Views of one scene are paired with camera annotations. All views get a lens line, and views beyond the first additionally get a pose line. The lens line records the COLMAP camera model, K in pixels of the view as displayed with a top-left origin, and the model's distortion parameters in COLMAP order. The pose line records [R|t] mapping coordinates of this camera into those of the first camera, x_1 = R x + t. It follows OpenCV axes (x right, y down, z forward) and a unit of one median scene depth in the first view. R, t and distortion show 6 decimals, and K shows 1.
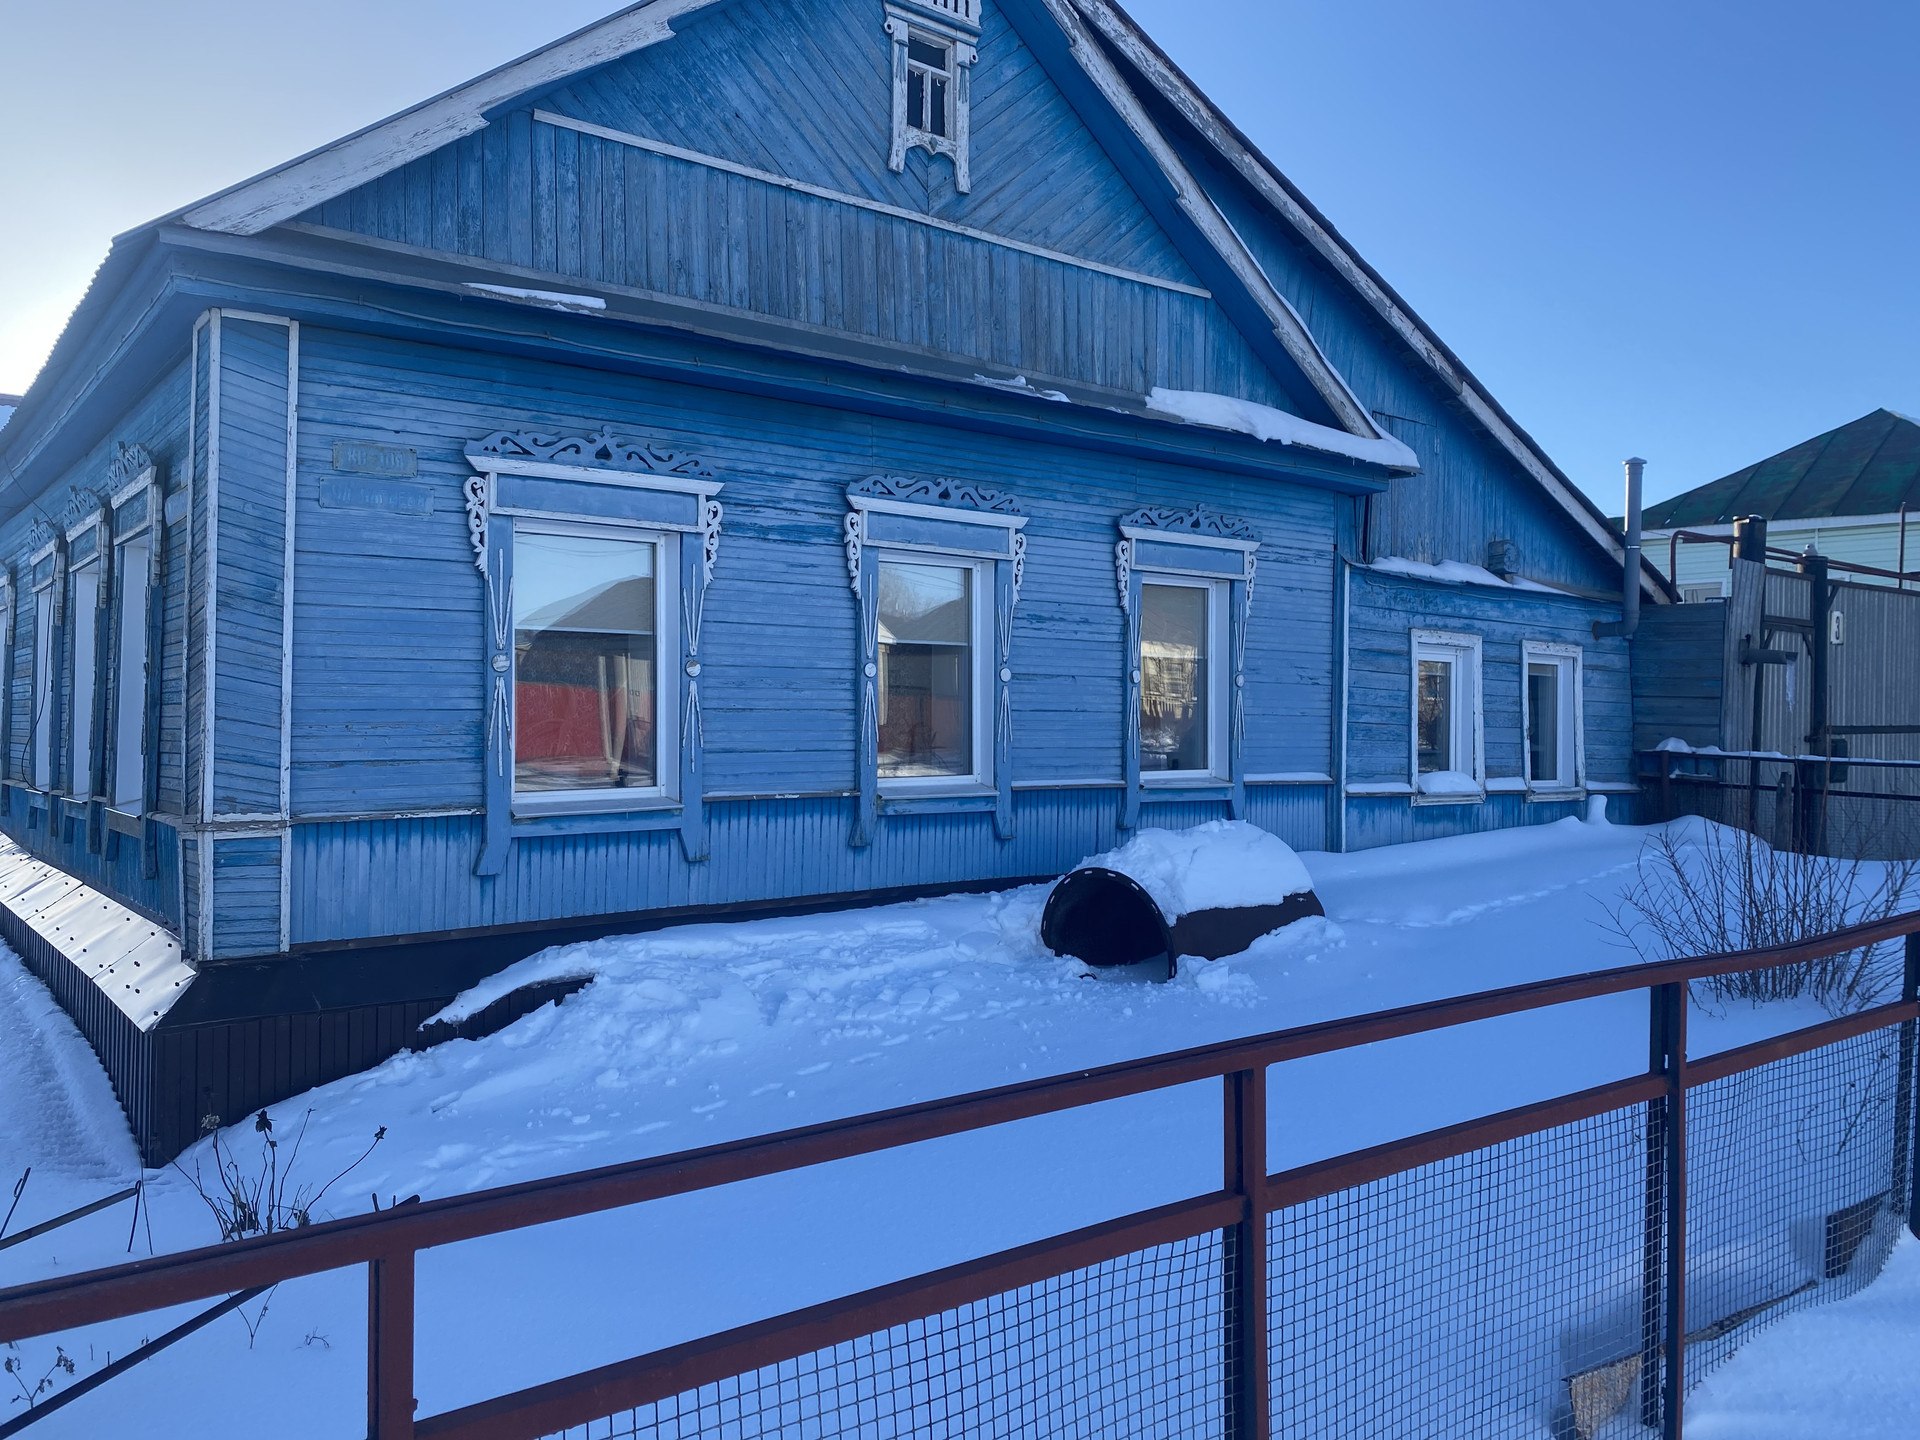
lens RADIAL K [[1474.7, 0, 961.9], [0, 1474.7, 712.9], [0, 0, 1]] dist [0.054230, -0.046168]
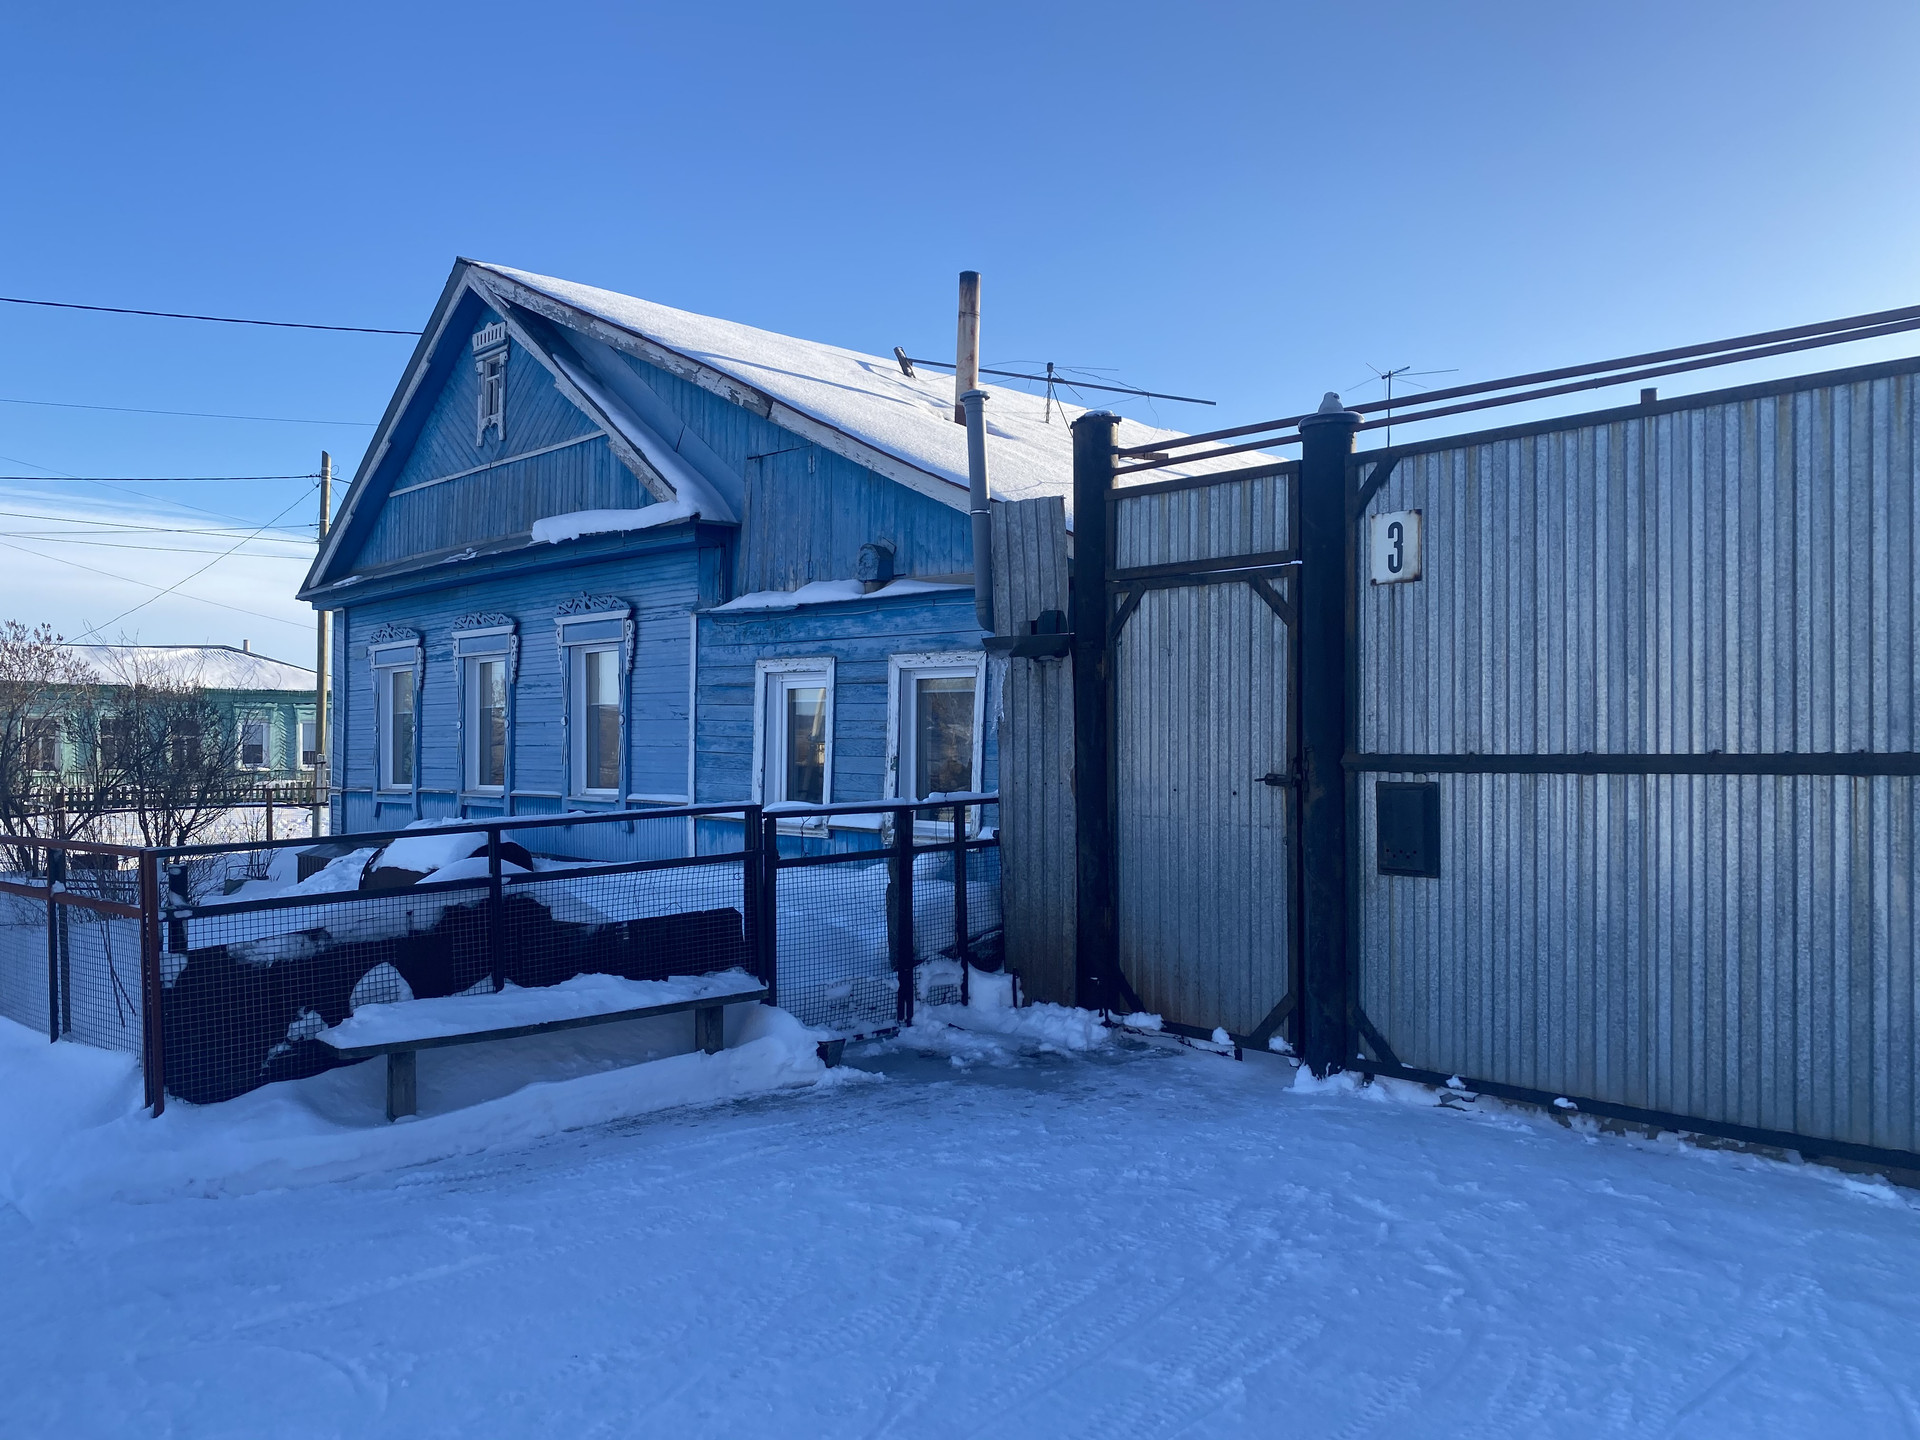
lens RADIAL K [[1474.7, 0, 989.9], [0, 1474.7, 768.1], [0, 0, 1]] dist [0.054230, -0.046168]
pose [[0.108806, -0.003886, -0.994055, 1.364216], [-0.006055, 0.999971, -0.004571, 0.021973], [0.994045, 0.006517, 0.108780, 1.071737]]
